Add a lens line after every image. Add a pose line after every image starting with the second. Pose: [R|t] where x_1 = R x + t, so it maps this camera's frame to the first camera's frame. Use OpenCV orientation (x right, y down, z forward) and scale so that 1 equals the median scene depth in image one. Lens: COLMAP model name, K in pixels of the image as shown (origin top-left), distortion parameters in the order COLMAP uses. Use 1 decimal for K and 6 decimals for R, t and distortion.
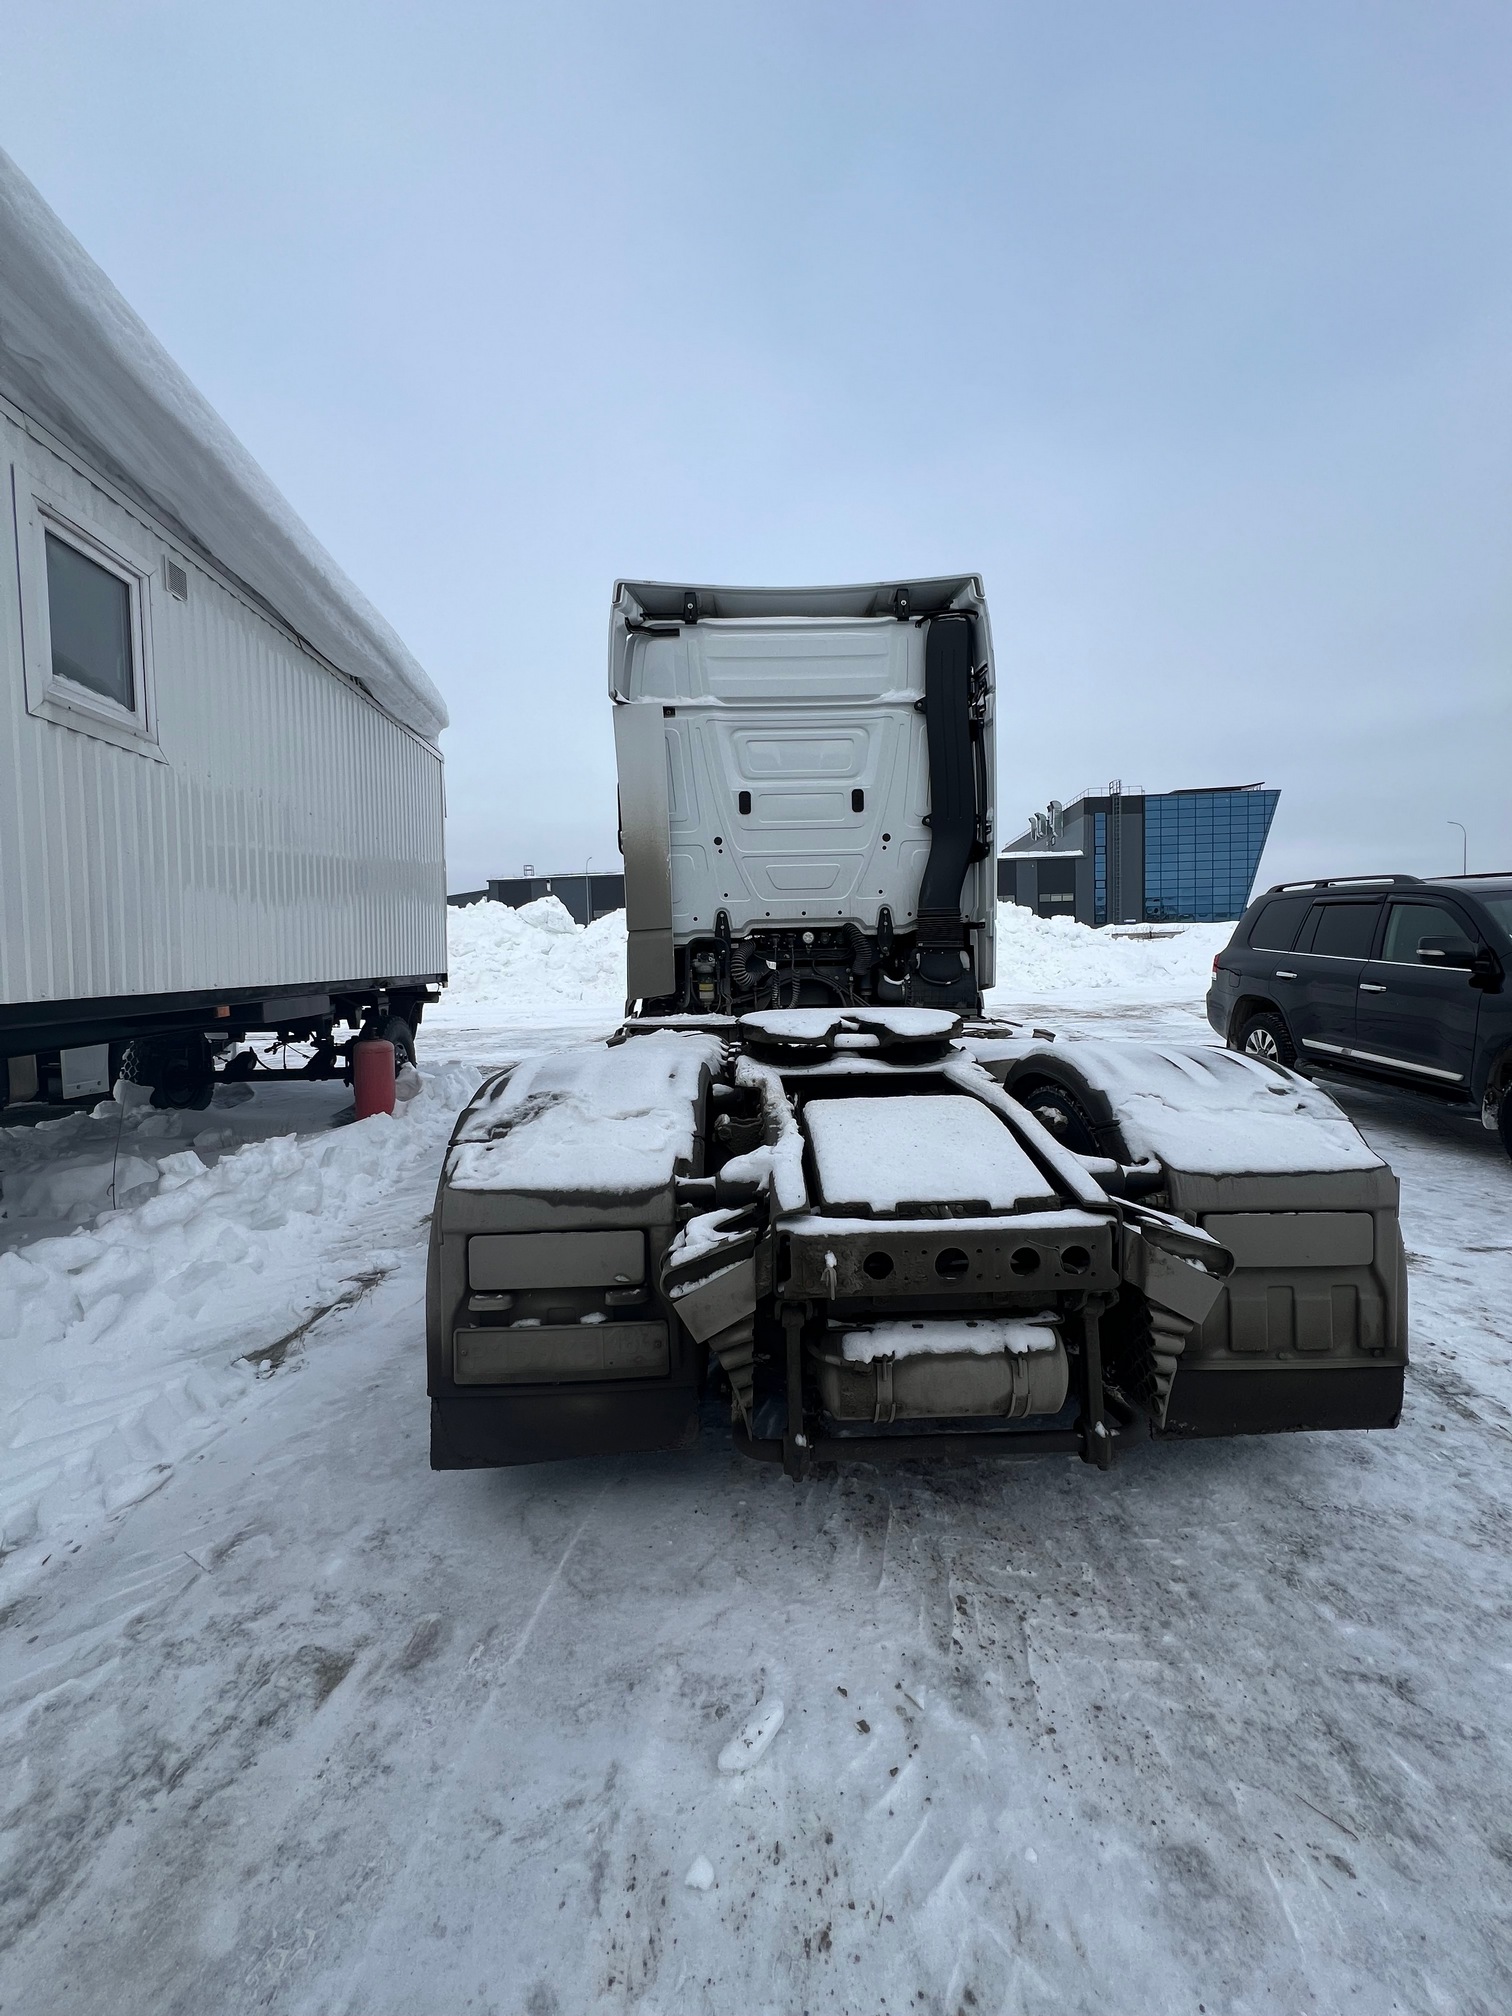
lens RADIAL K [[800.3, 0, 757.7], [0, 800.3, 997.3], [0, 0, 1]] dist [-0.002699, -0.000068]
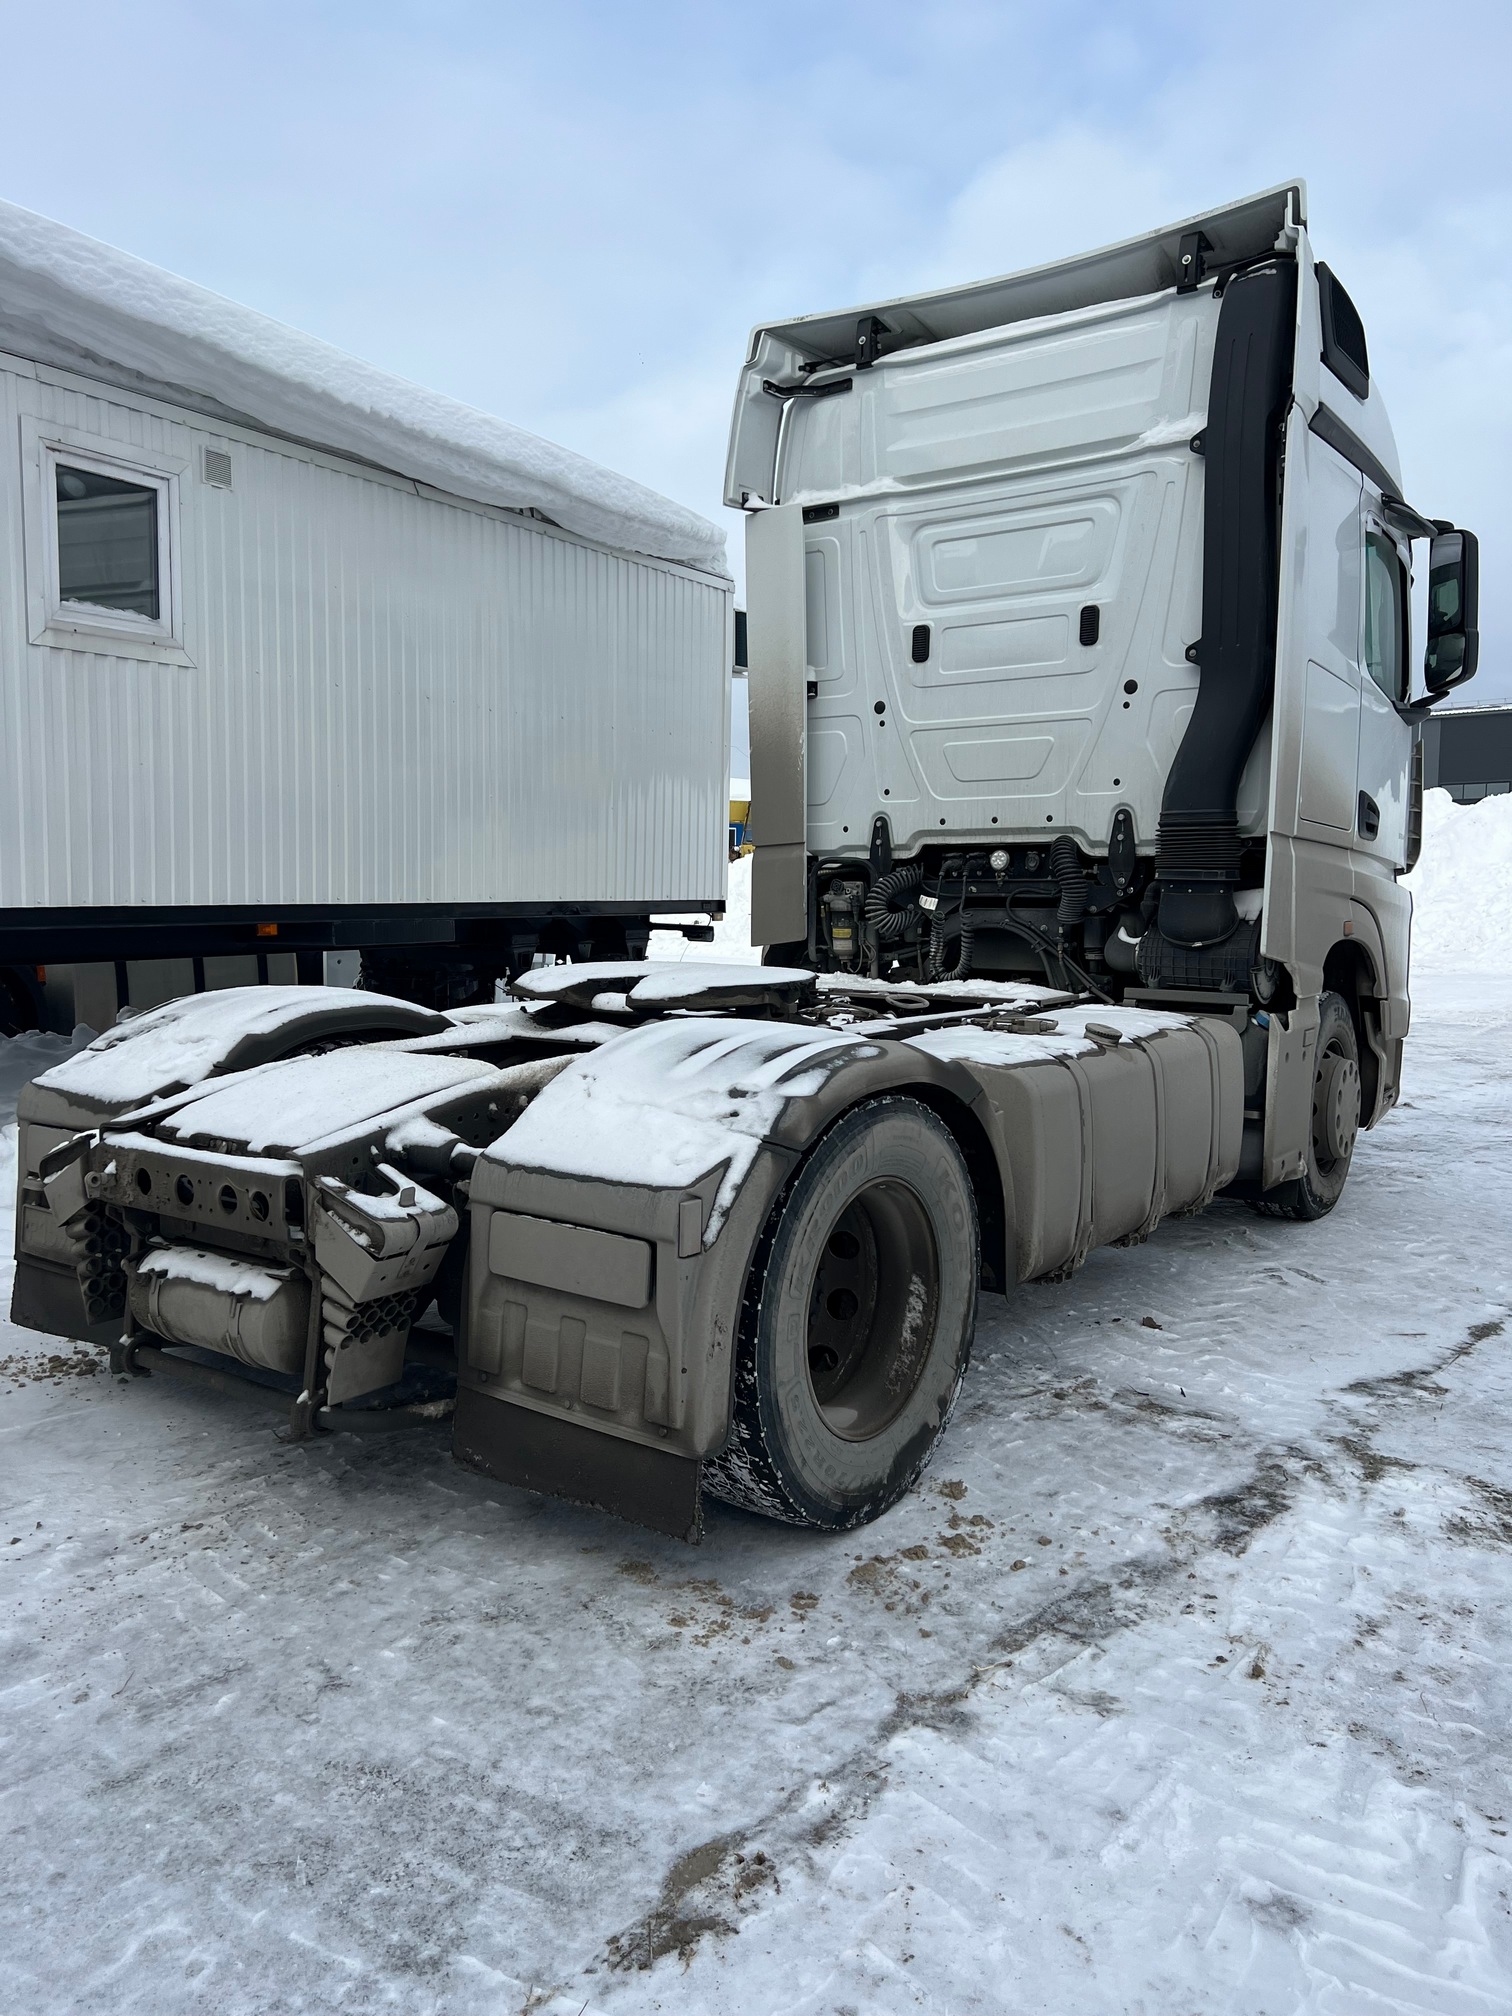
lens RADIAL K [[1509.6, 0, 758.7], [0, 1509.6, 1014.3], [0, 0, 1]] dist [0.026698, -0.021243]
pose [[0.792873, 0.079567, -0.604169, 0.638390], [-0.055851, 0.996755, 0.057975, -0.014179], [0.606822, -0.012224, 0.794744, -0.029403]]
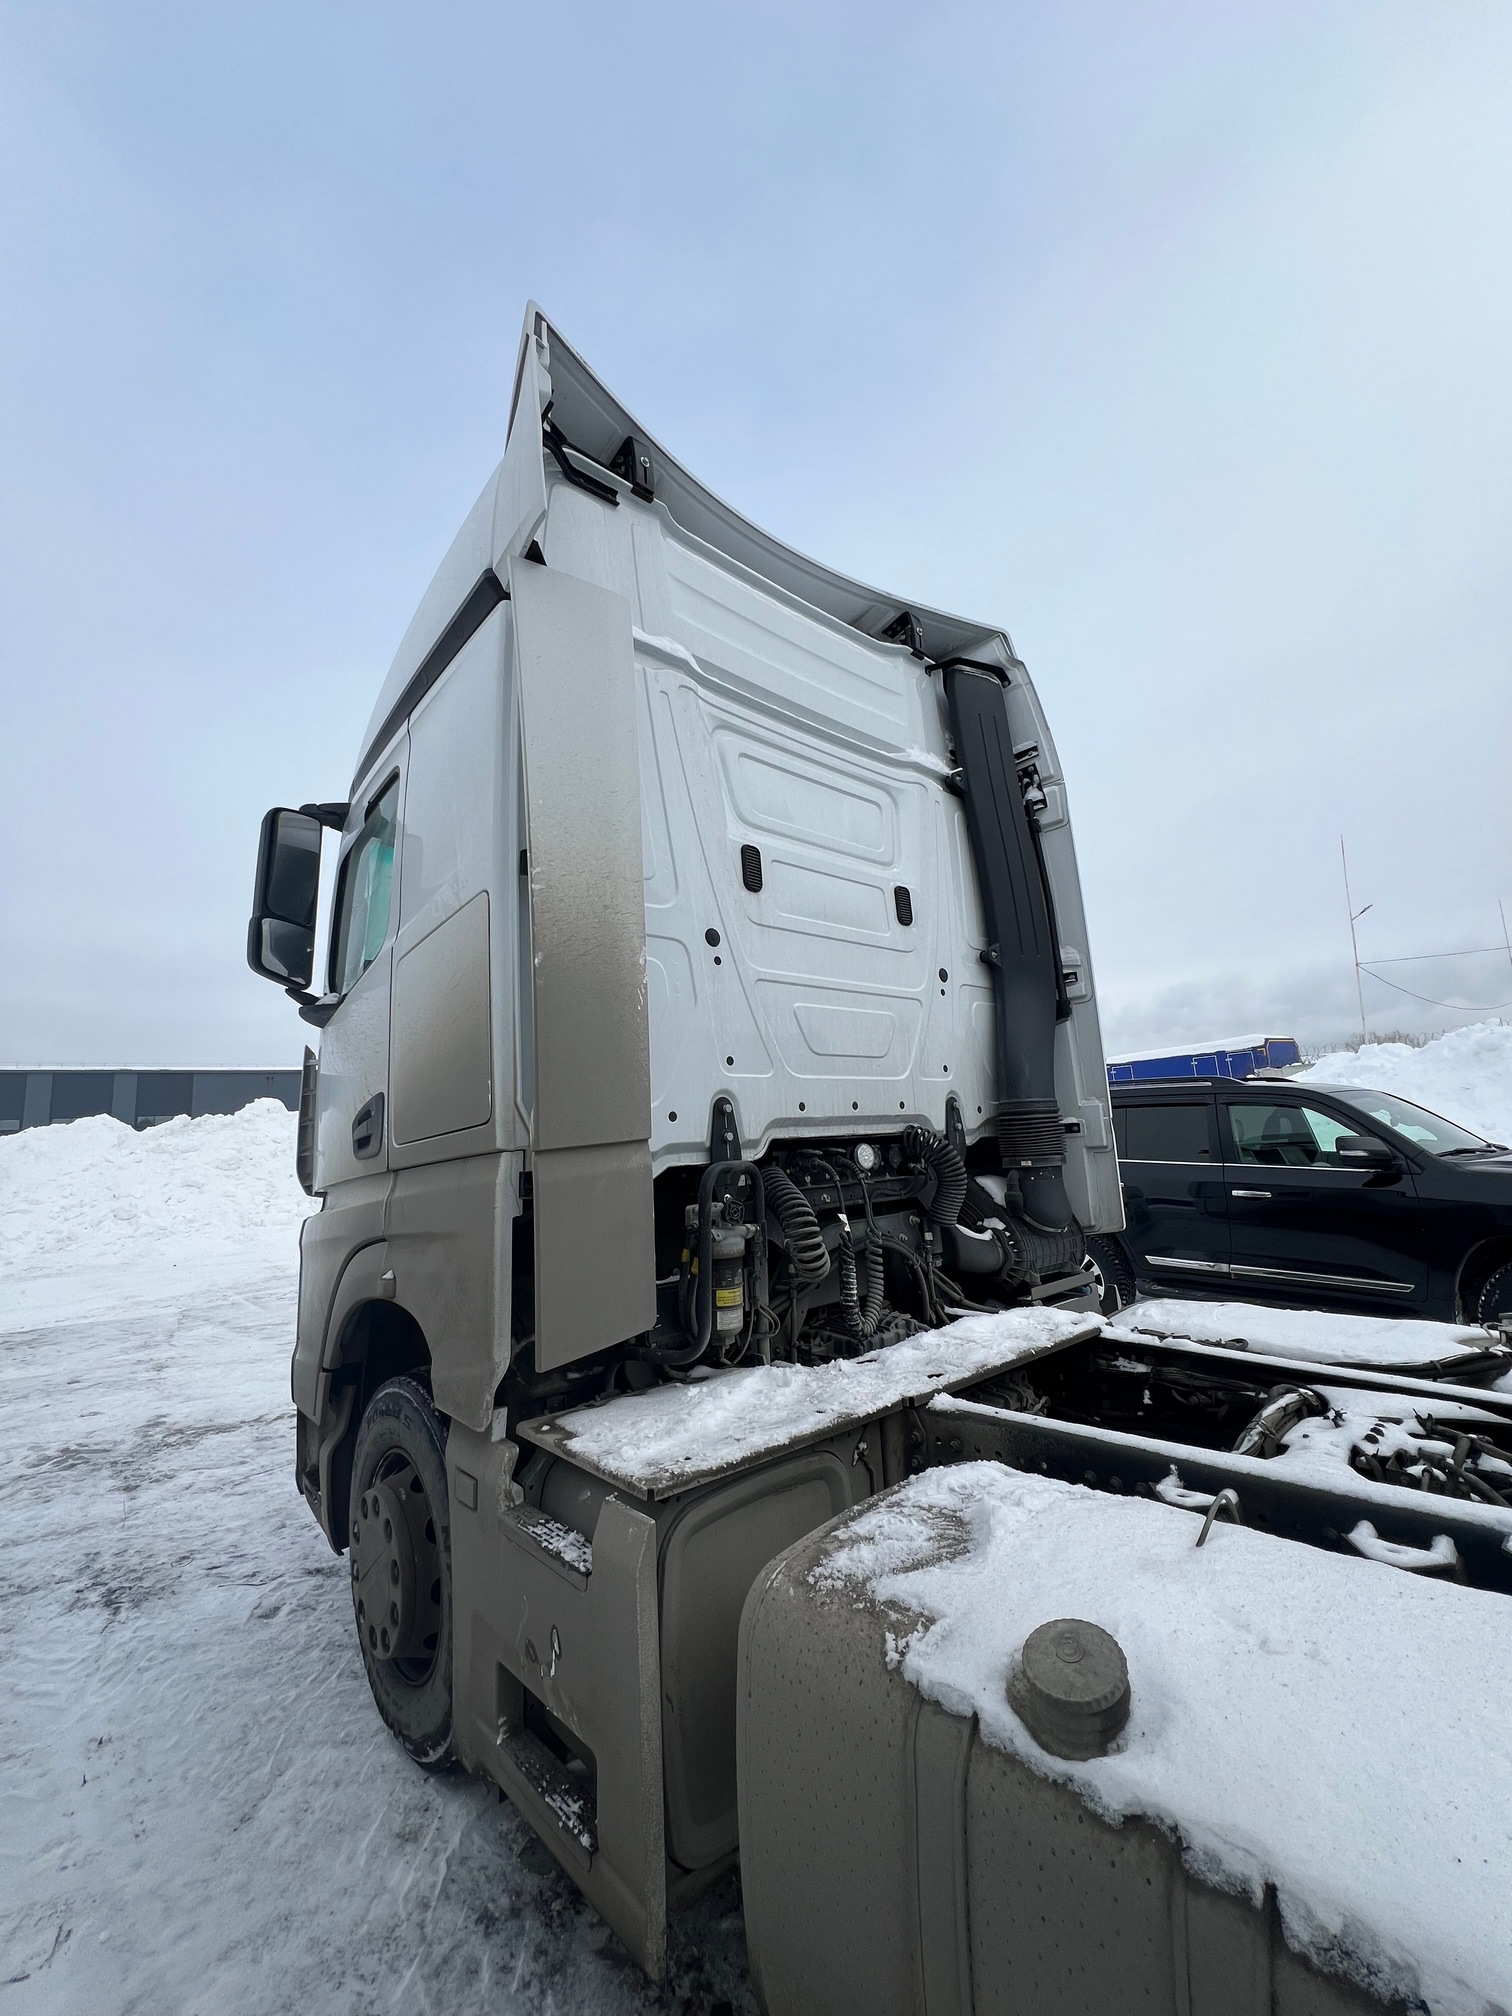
lens RADIAL K [[800.3, 0, 763.4], [0, 800.3, 1006.6], [0, 0, 1]] dist [-0.002699, -0.000068]
pose [[0.762607, 0.093159, 0.640119, -0.308896], [0.071701, 0.971304, -0.226778, -0.058556], [-0.642877, 0.218839, 0.734043, 0.681914]]
